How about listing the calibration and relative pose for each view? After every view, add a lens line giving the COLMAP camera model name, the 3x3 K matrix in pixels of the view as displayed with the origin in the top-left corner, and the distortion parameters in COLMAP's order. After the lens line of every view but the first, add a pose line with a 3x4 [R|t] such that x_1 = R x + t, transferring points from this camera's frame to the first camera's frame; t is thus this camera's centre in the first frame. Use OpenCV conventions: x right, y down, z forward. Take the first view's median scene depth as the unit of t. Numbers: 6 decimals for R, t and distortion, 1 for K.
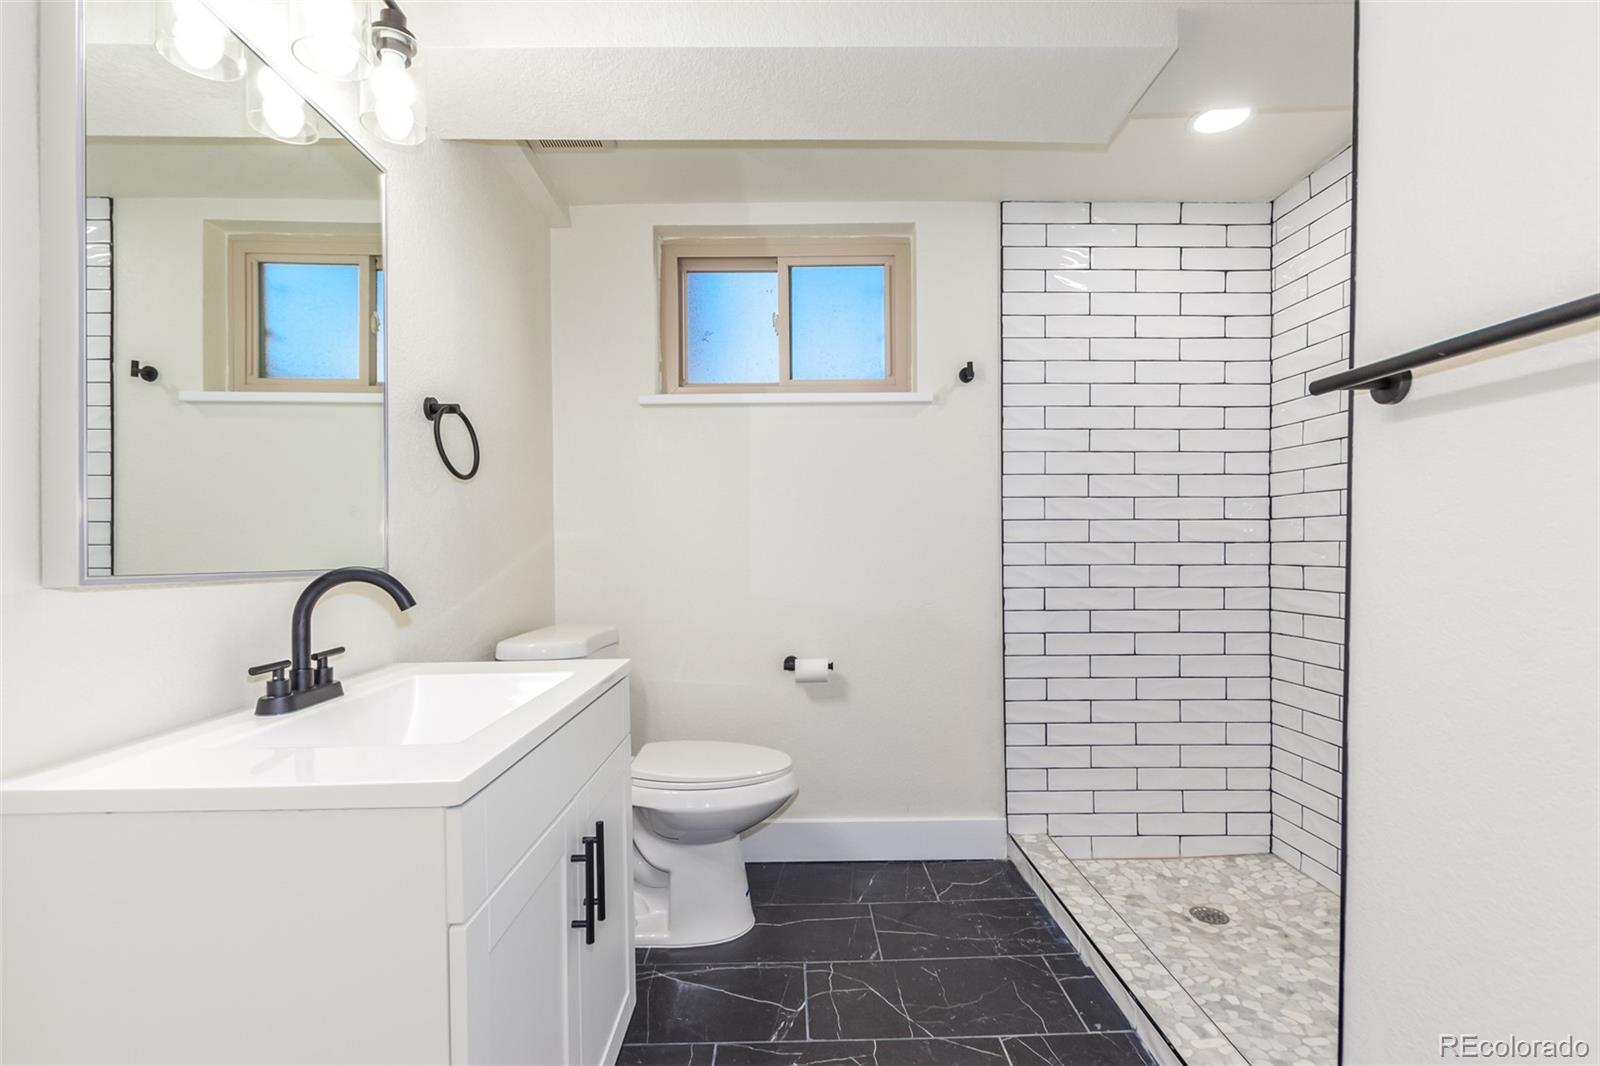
lens RADIAL K [[709.8, 0, 800.6], [0, 709.8, 539.2], [0, 0, 1]] dist [0.003726, -0.000622]
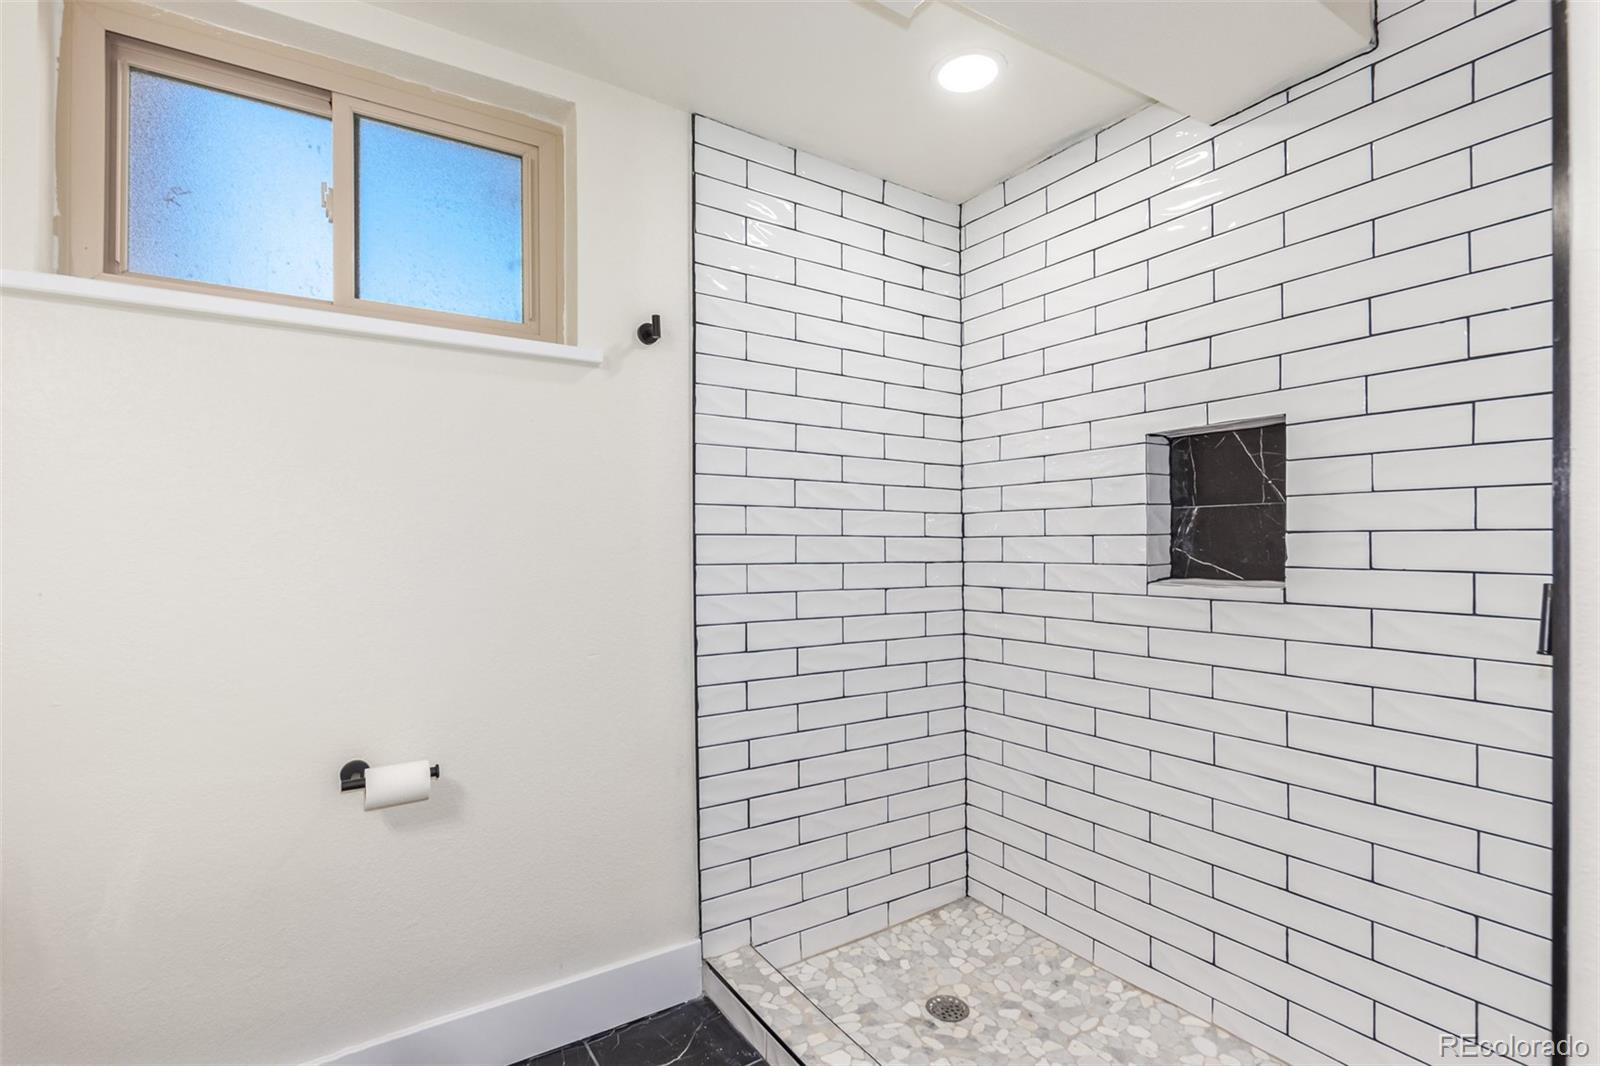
lens RADIAL K [[709.8, 0, 805.0], [0, 709.8, 532.2], [0, 0, 1]] dist [0.003726, -0.000622]
pose [[0.831788, 0.012082, 0.554962, -0.035110], [-0.005761, 0.999897, -0.013135, -0.020772], [-0.555064, 0.007728, 0.831772, 0.324426]]
